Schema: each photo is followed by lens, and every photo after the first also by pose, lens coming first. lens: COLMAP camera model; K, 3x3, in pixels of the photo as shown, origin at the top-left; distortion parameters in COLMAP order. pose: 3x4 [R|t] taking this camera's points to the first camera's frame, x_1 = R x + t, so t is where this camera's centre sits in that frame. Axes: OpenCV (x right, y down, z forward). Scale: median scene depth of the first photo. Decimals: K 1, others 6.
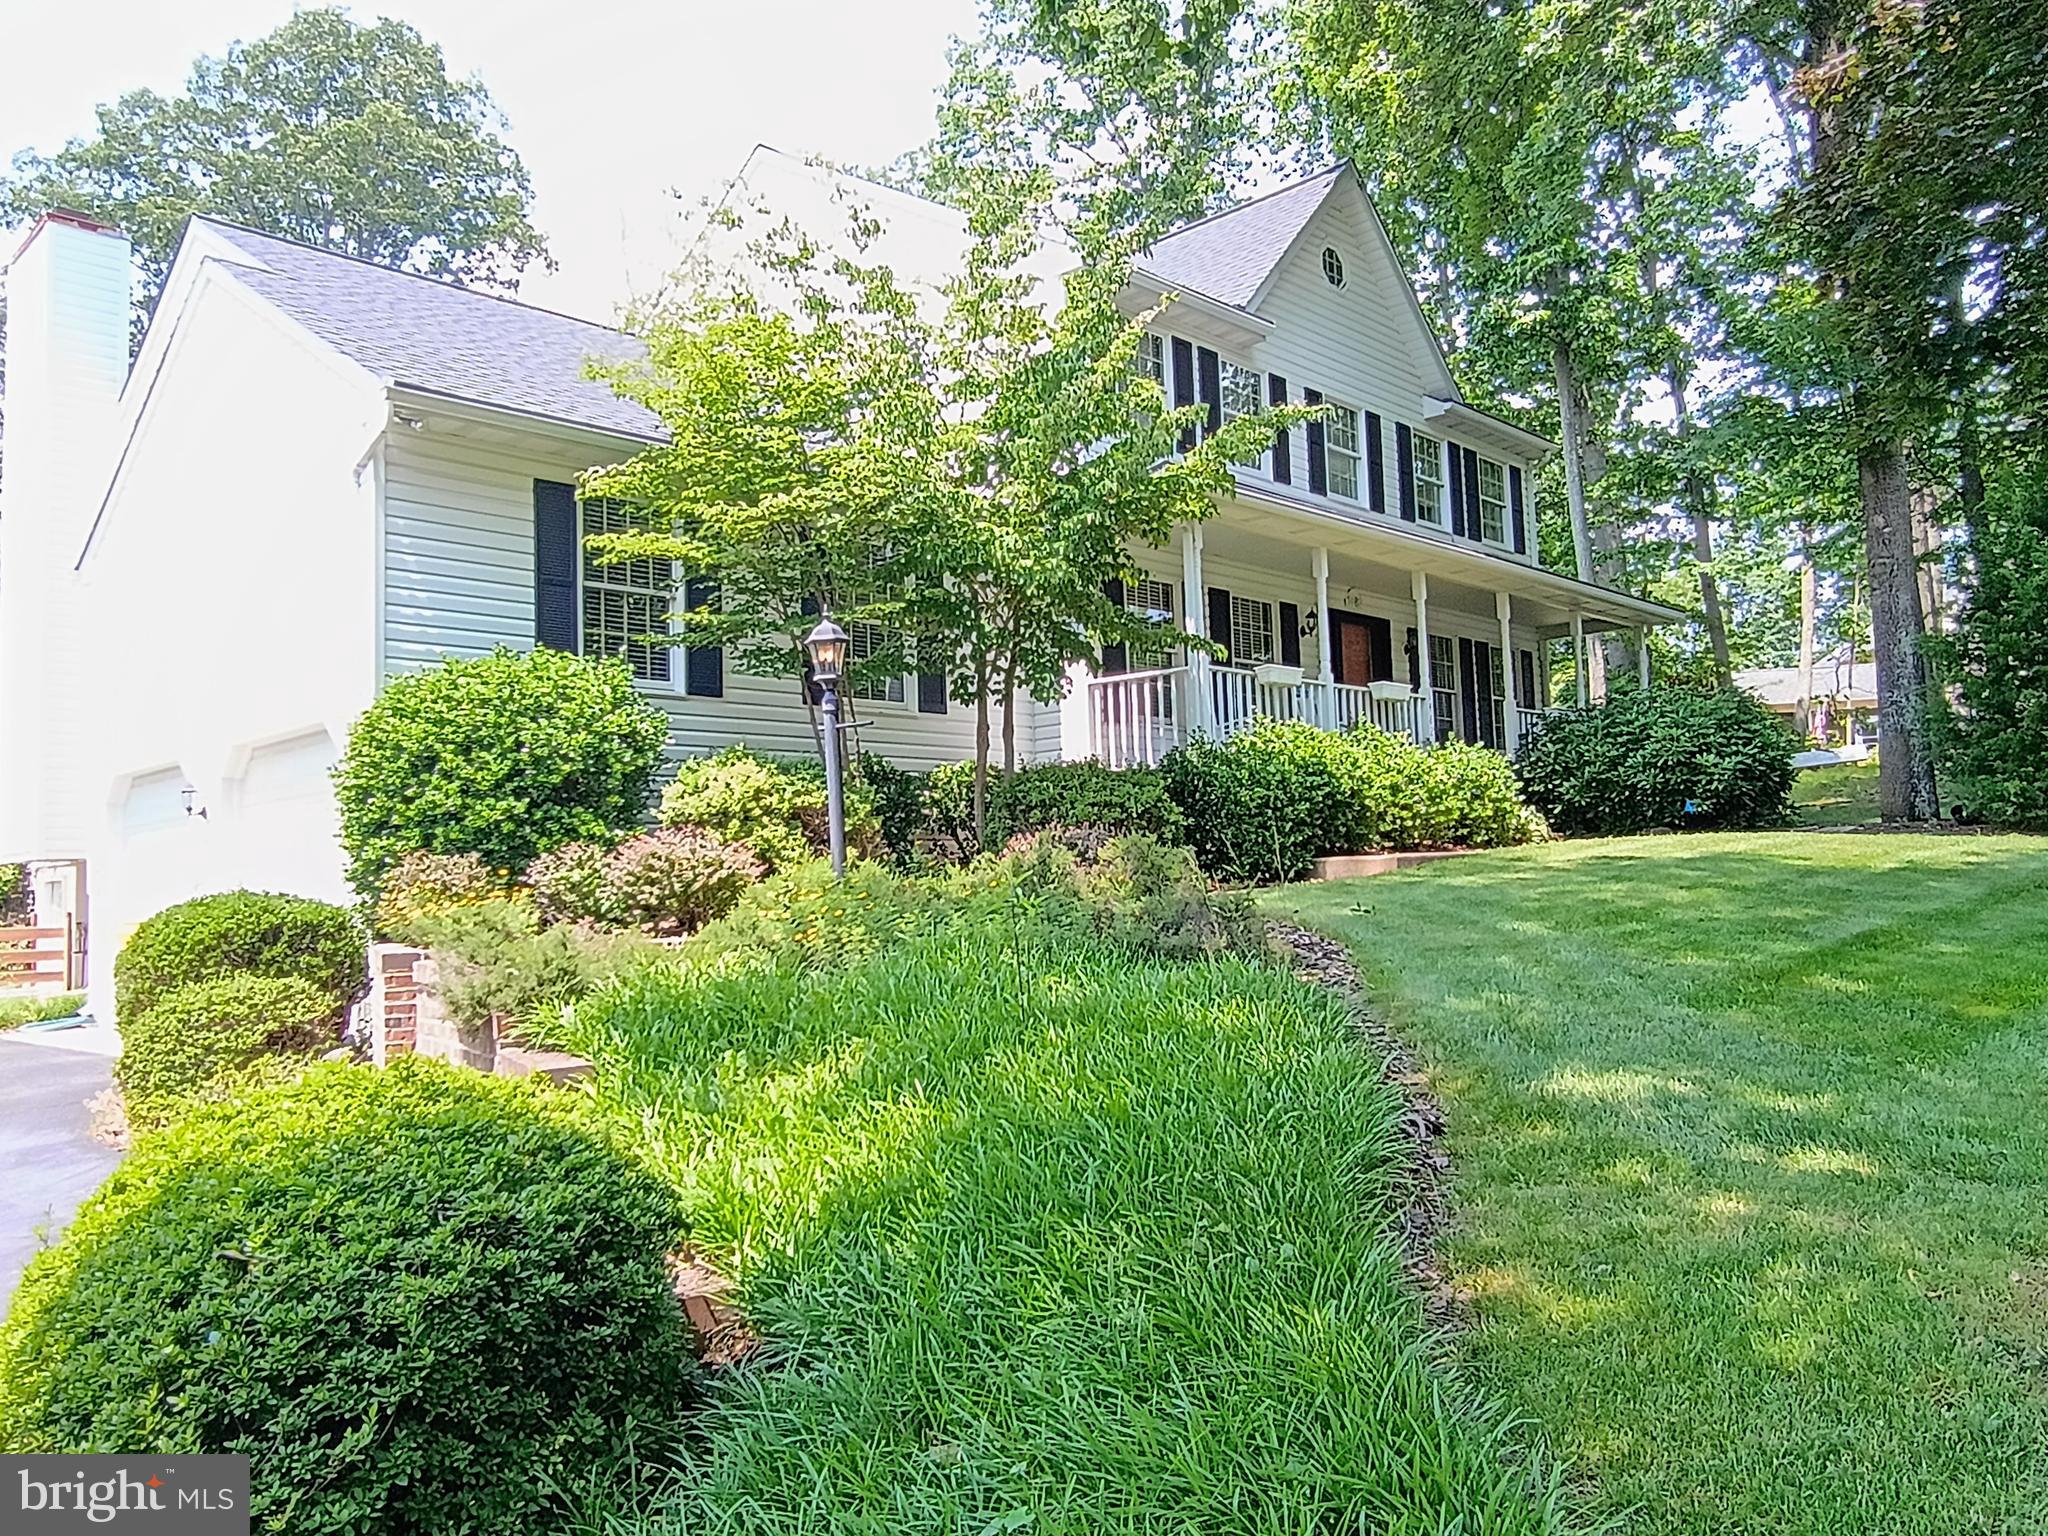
lens RADIAL K [[1560.6, 0, 1024.0], [0, 1560.6, 768.0], [0, 0, 1]] dist [-0.001831, -0.002179]
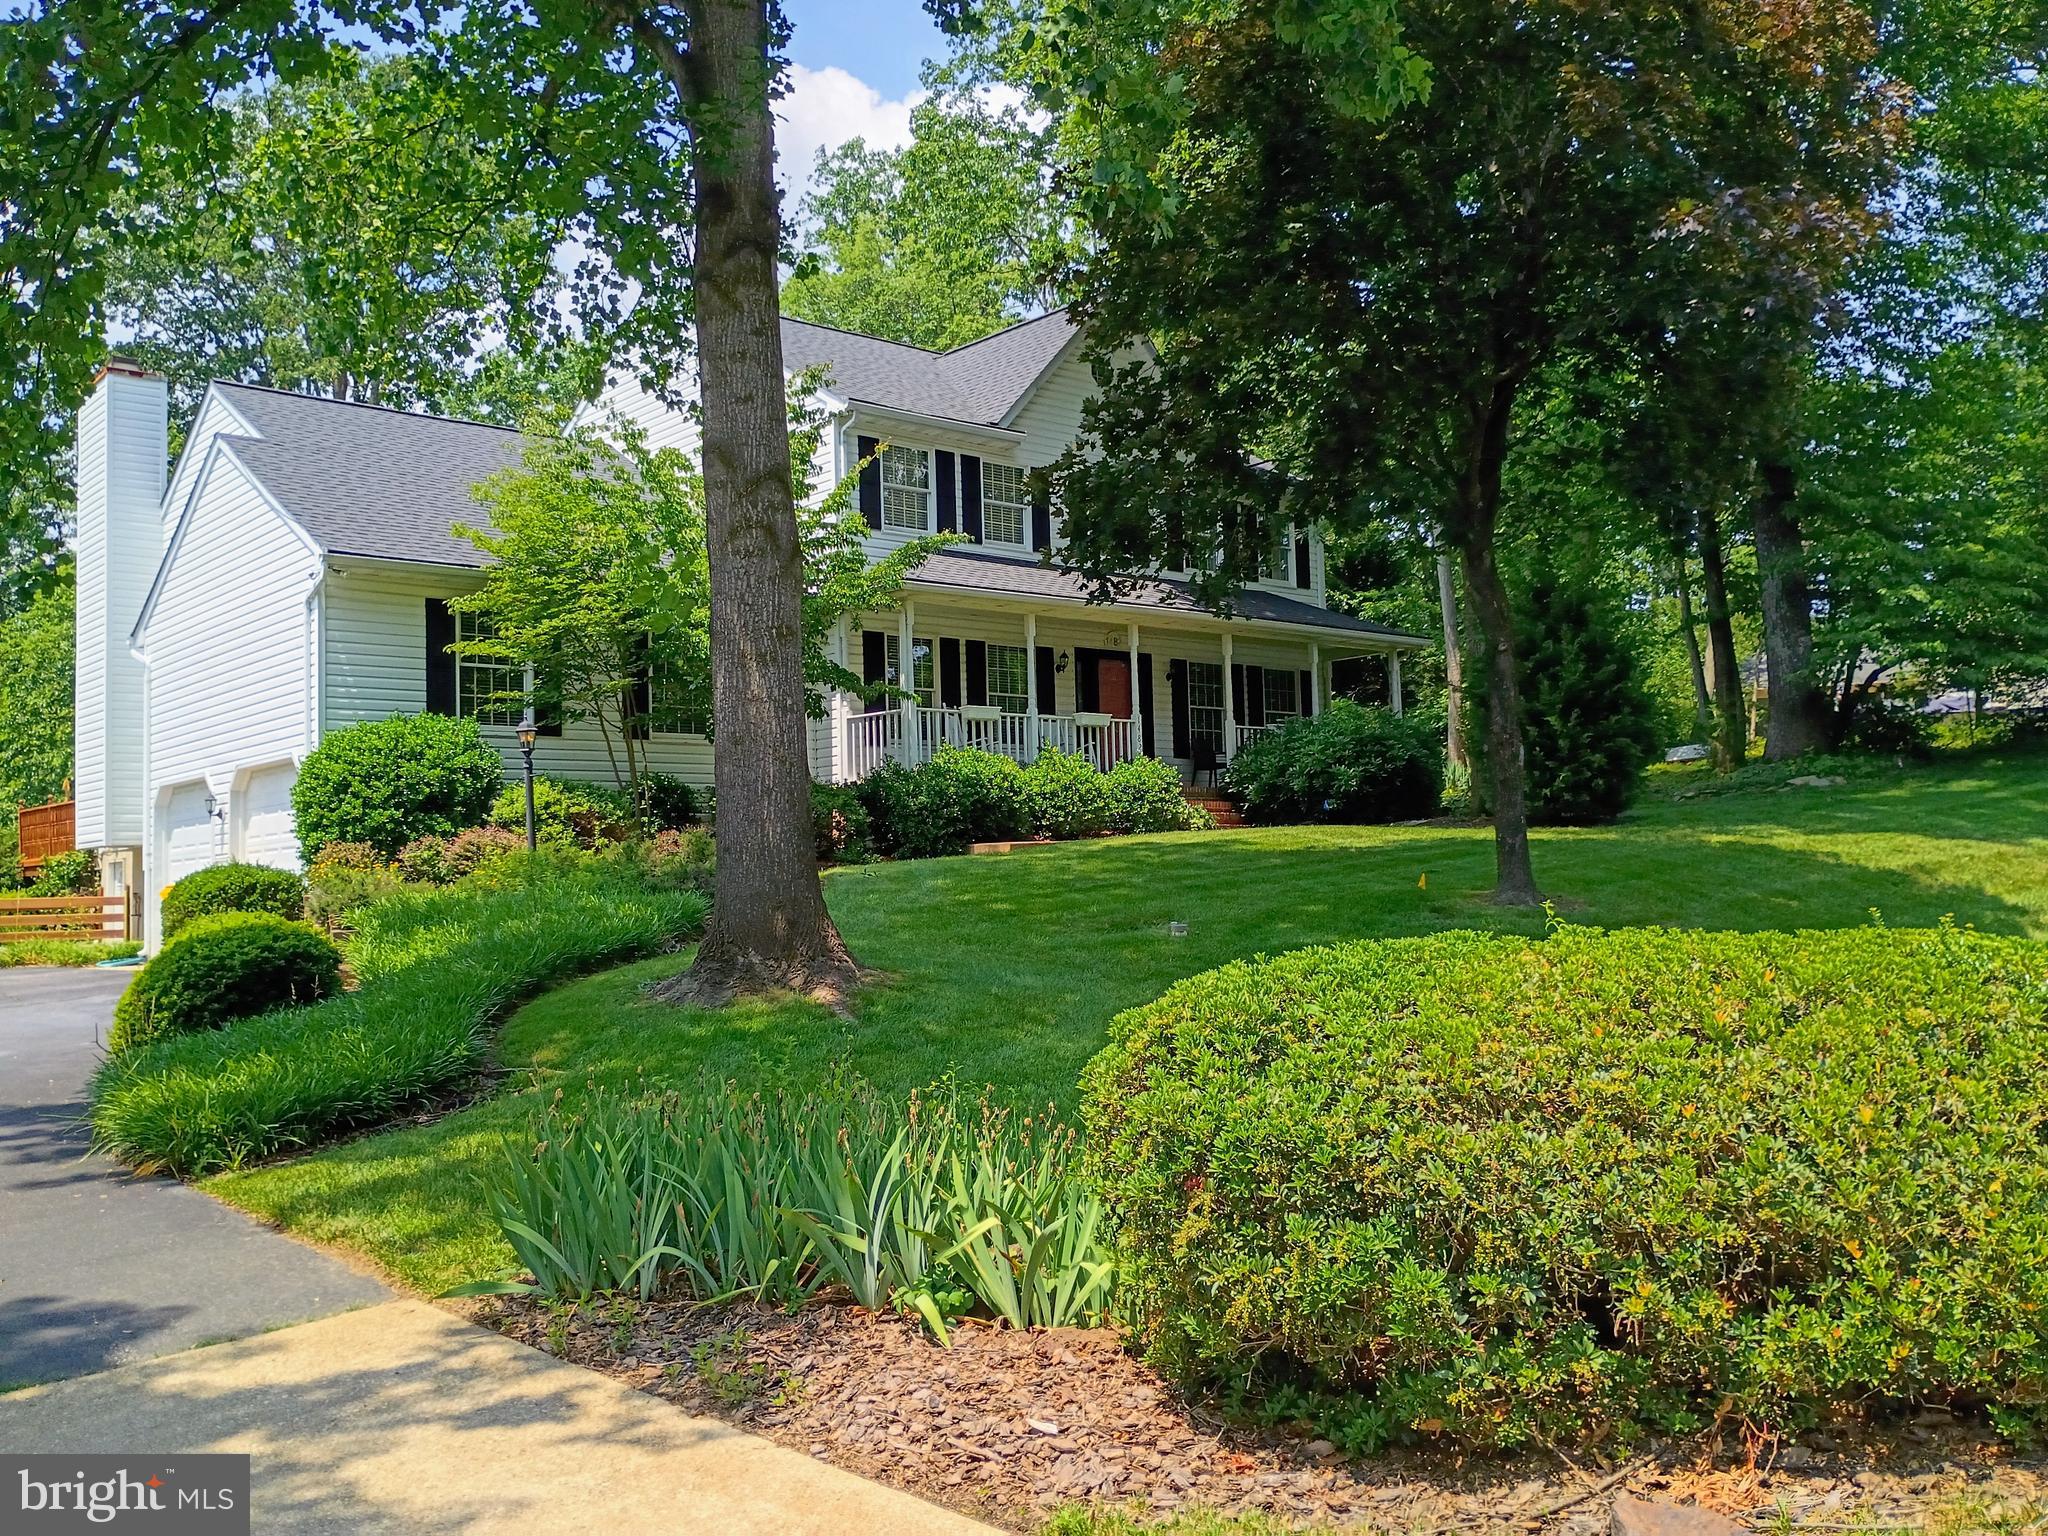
lens RADIAL K [[1715.6, 0, 1024.0], [0, 1715.6, 768.0], [0, 0, 1]] dist [0.035167, 0.002191]
pose [[0.997945, -0.002631, -0.064022, 0.436533], [0.003459, 0.999912, 0.012828, -0.043037], [0.063983, -0.013023, 0.997866, -0.752964]]
